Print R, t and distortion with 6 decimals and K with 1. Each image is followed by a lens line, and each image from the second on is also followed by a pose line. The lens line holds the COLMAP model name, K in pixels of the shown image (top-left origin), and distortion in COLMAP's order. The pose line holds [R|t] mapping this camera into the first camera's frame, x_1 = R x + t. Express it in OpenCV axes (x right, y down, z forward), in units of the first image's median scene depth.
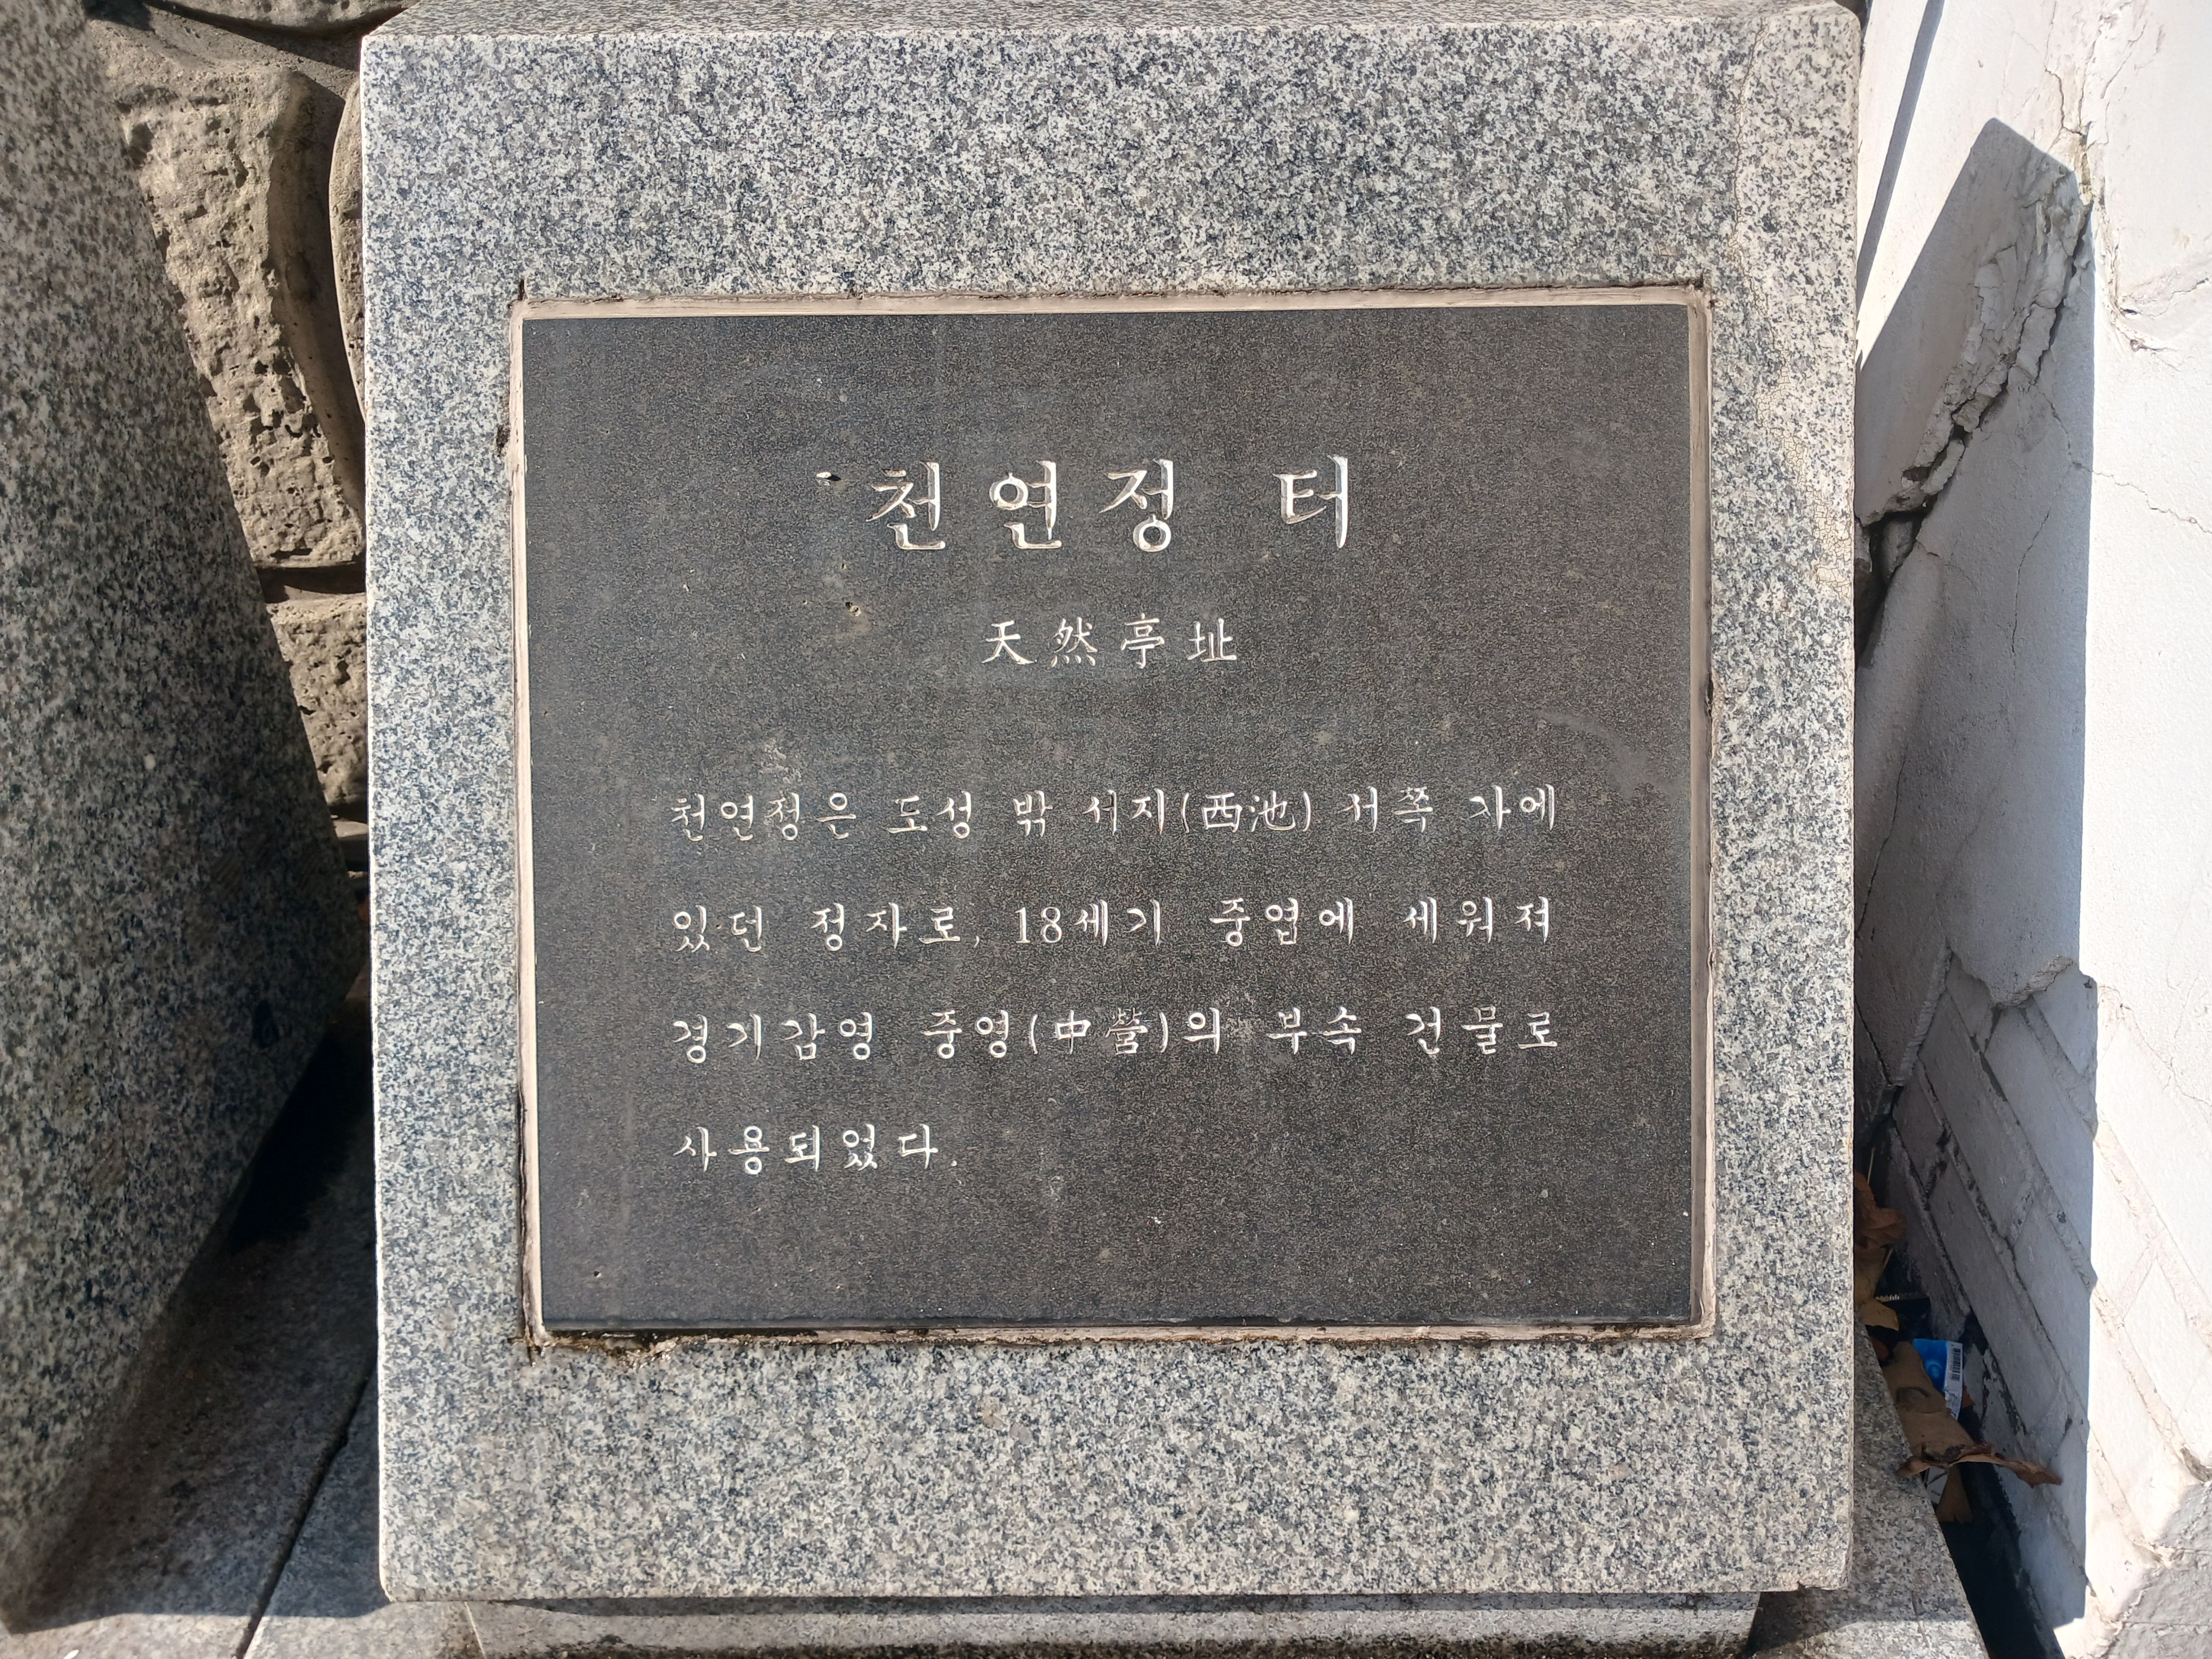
lens RADIAL K [[1735.0, 0, 1103.5], [0, 1735.0, 833.6], [0, 0, 1]] dist [-0.003929, -0.007665]
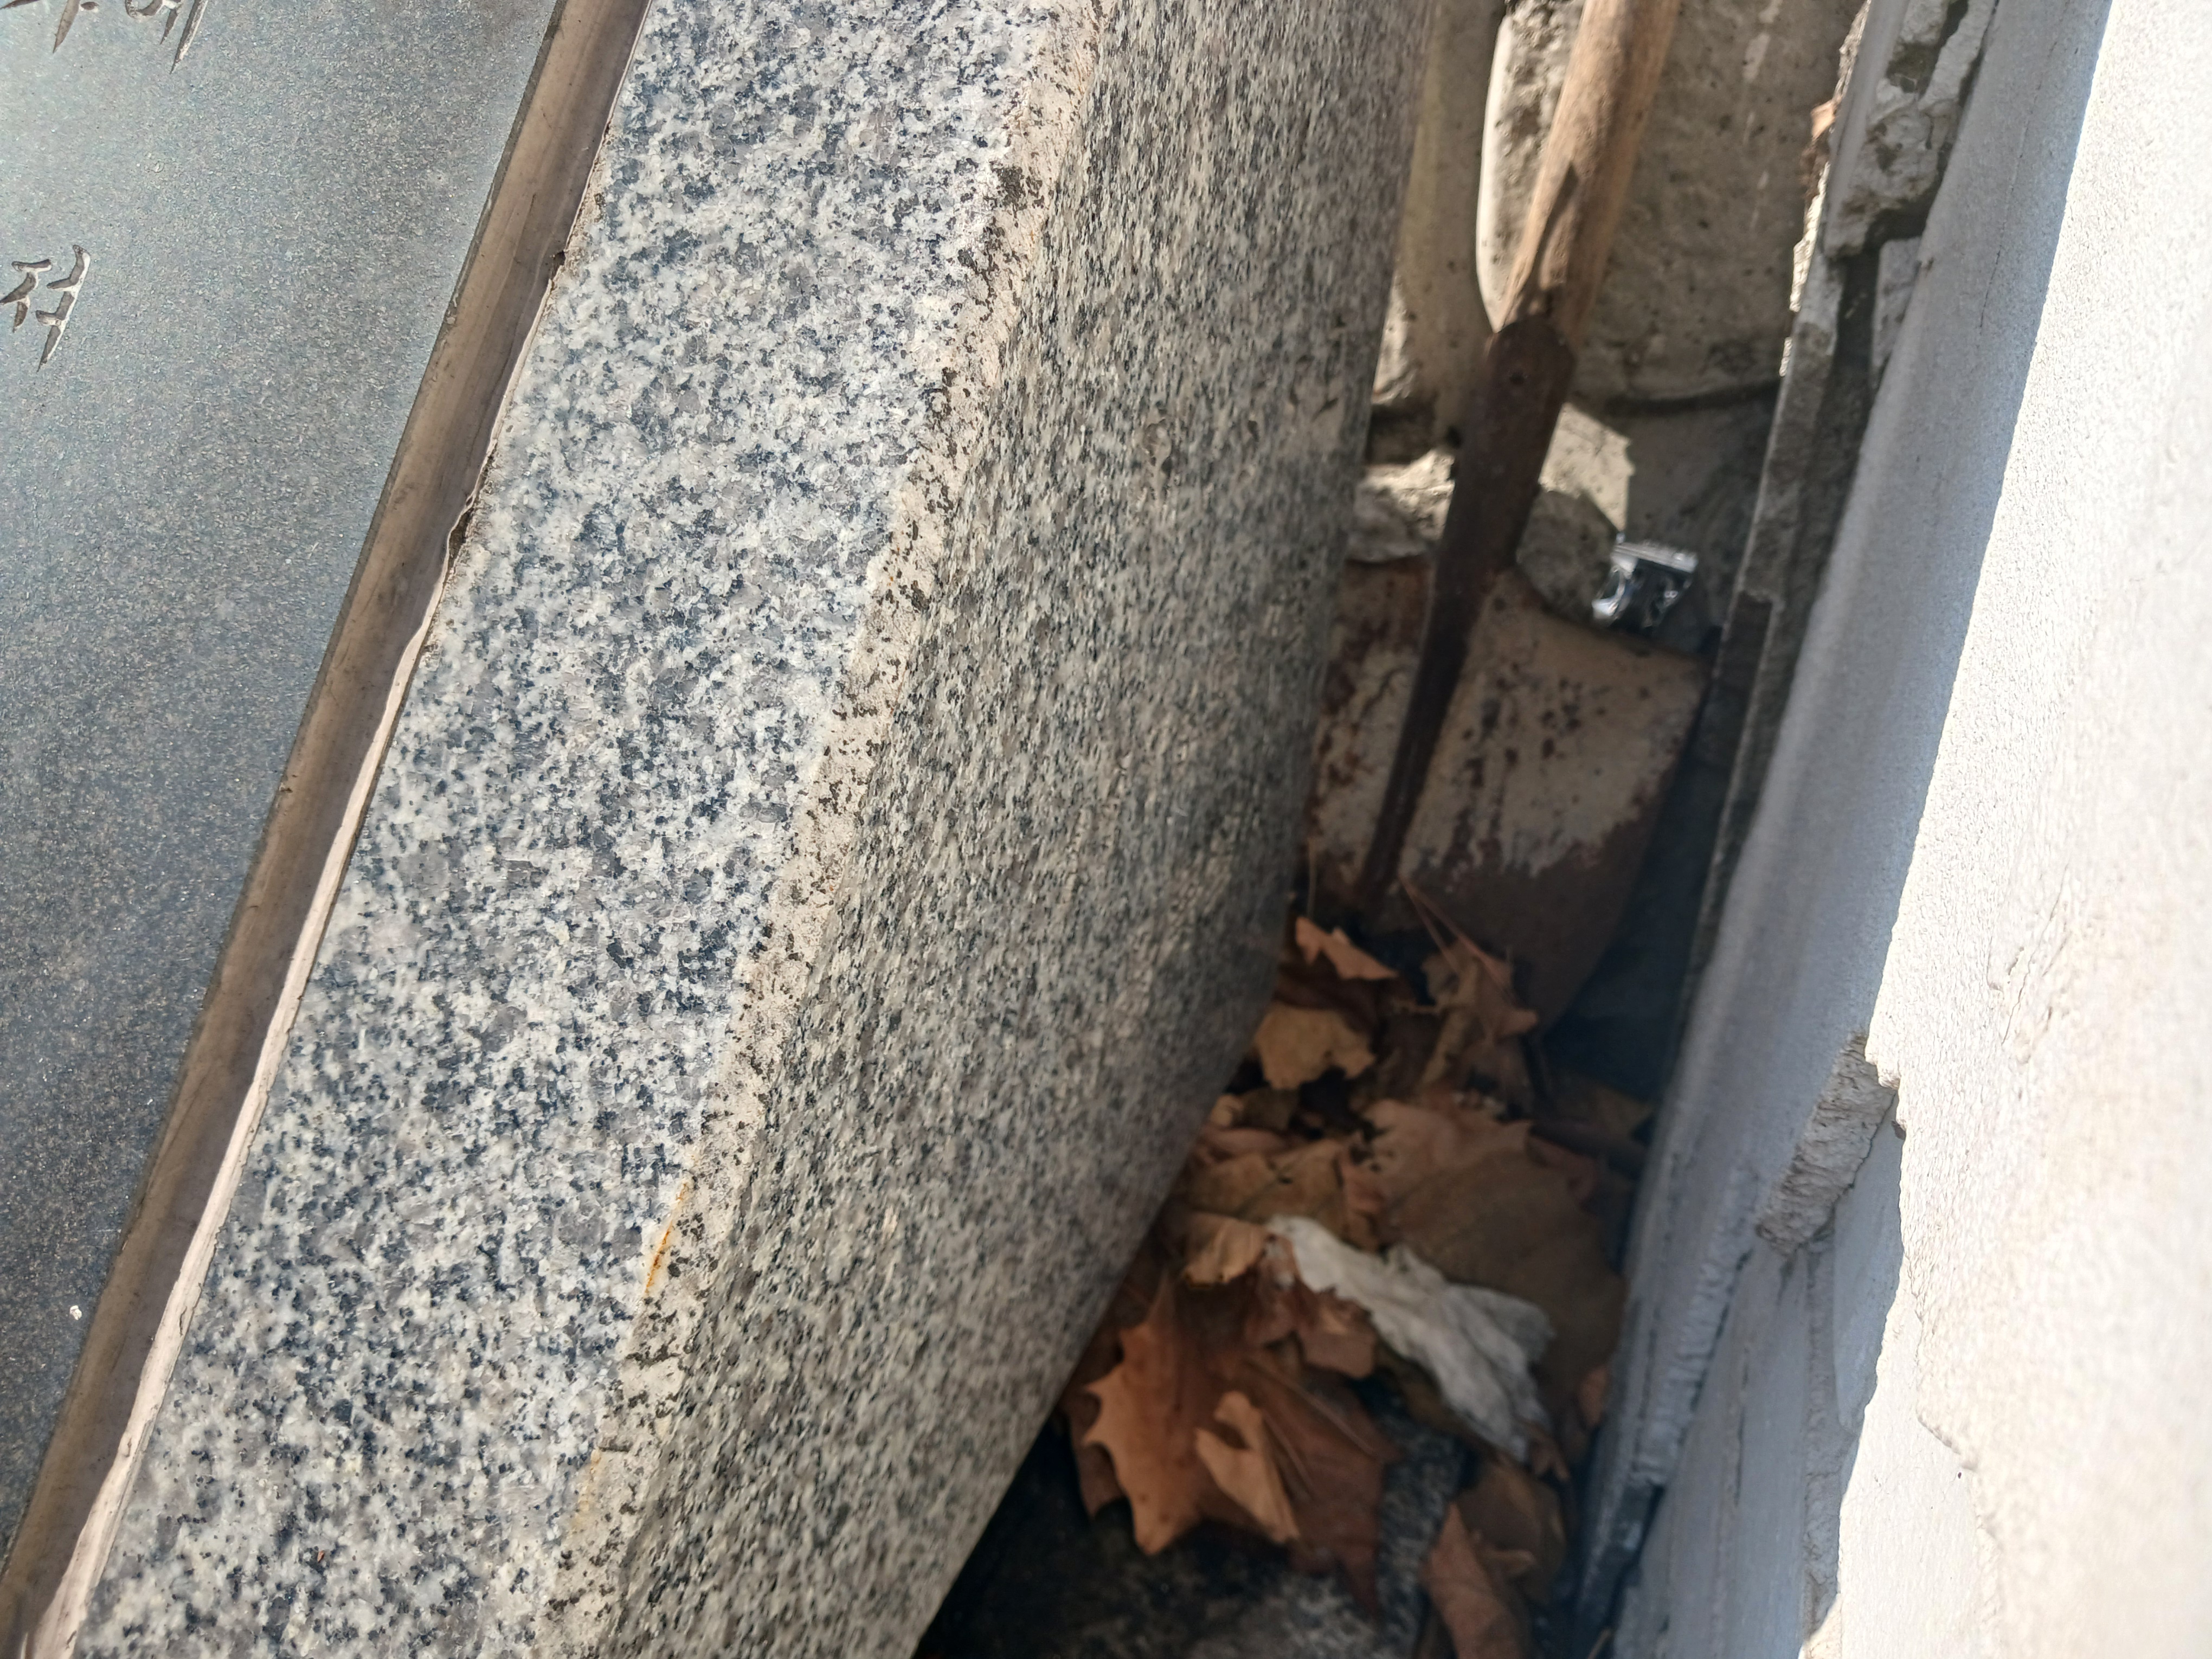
lens RADIAL K [[1735.0, 0, 1110.1], [0, 1735.0, 823.1], [0, 0, 1]] dist [-0.003929, -0.007665]
pose [[0.939851, 0.240010, -0.243054, 0.548624], [-0.284554, 0.943756, -0.168388, 0.141510], [0.188969, 0.227421, 0.955286, 0.737107]]
